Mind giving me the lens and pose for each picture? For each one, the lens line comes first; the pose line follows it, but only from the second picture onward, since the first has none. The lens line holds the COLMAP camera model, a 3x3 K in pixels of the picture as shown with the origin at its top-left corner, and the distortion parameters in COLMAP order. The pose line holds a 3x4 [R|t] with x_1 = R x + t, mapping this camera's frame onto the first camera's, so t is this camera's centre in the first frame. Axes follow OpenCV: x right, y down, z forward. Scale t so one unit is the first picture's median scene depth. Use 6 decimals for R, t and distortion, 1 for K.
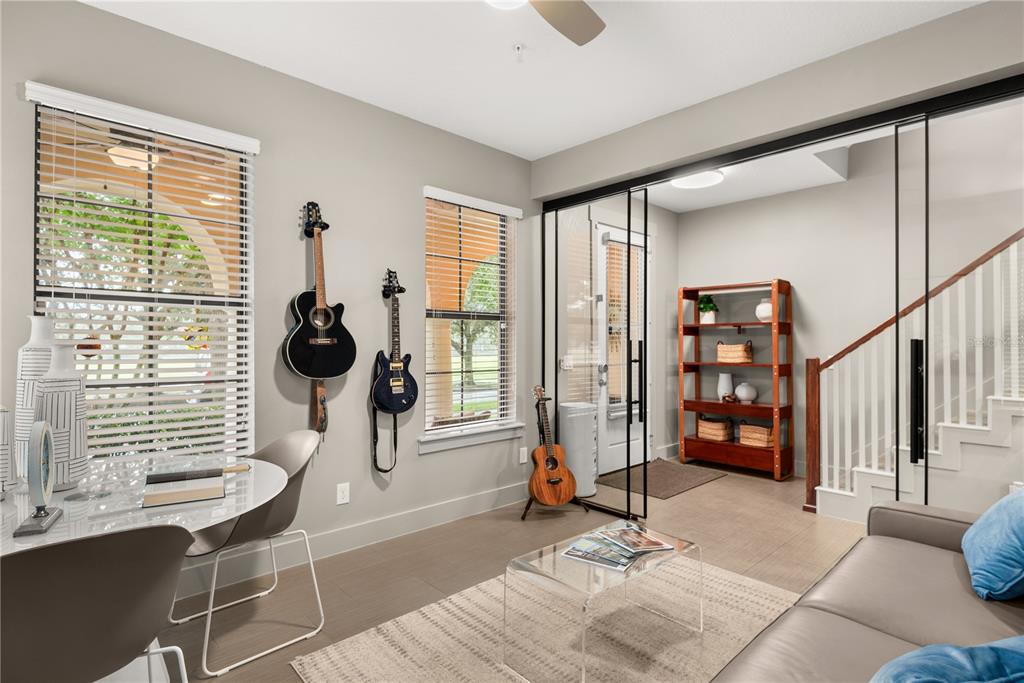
lens RADIAL K [[524.4, 0, 512.0], [0, 524.4, 341.5], [0, 0, 1]] dist [0.008257, -0.000236]
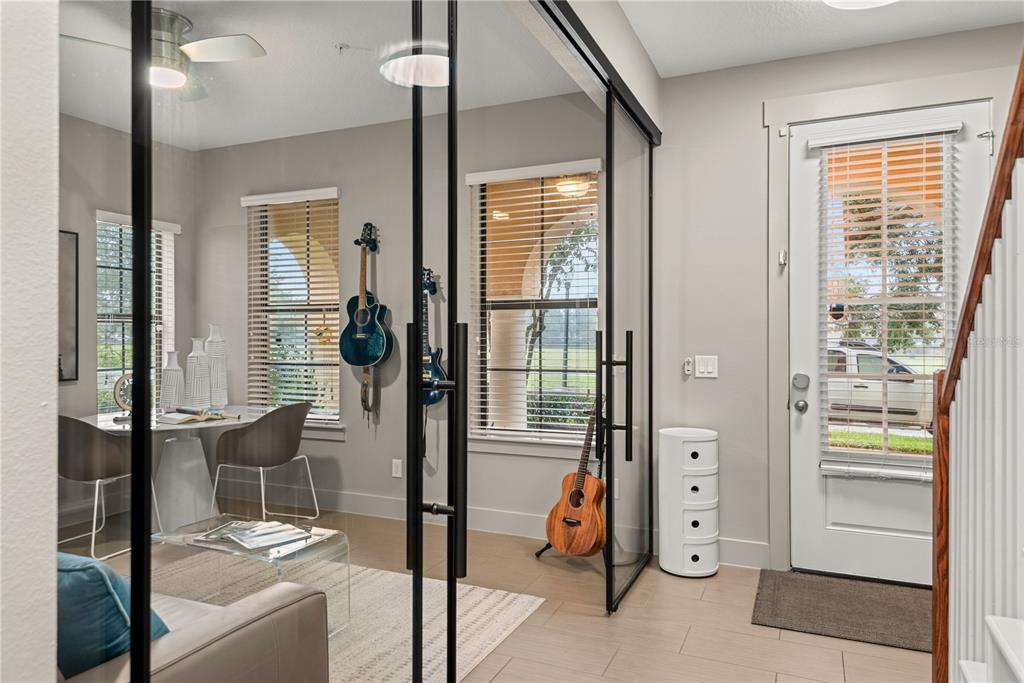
lens RADIAL K [[650.9, 0, 512.0], [0, 650.9, 341.5], [0, 0, 1]] dist [0.002000, 0.000272]
pose [[0.390921, 0.001797, -0.920423, 1.156690], [0.005829, 0.999973, 0.004427, 0.007614], [0.920406, -0.007095, 0.390900, 0.716627]]
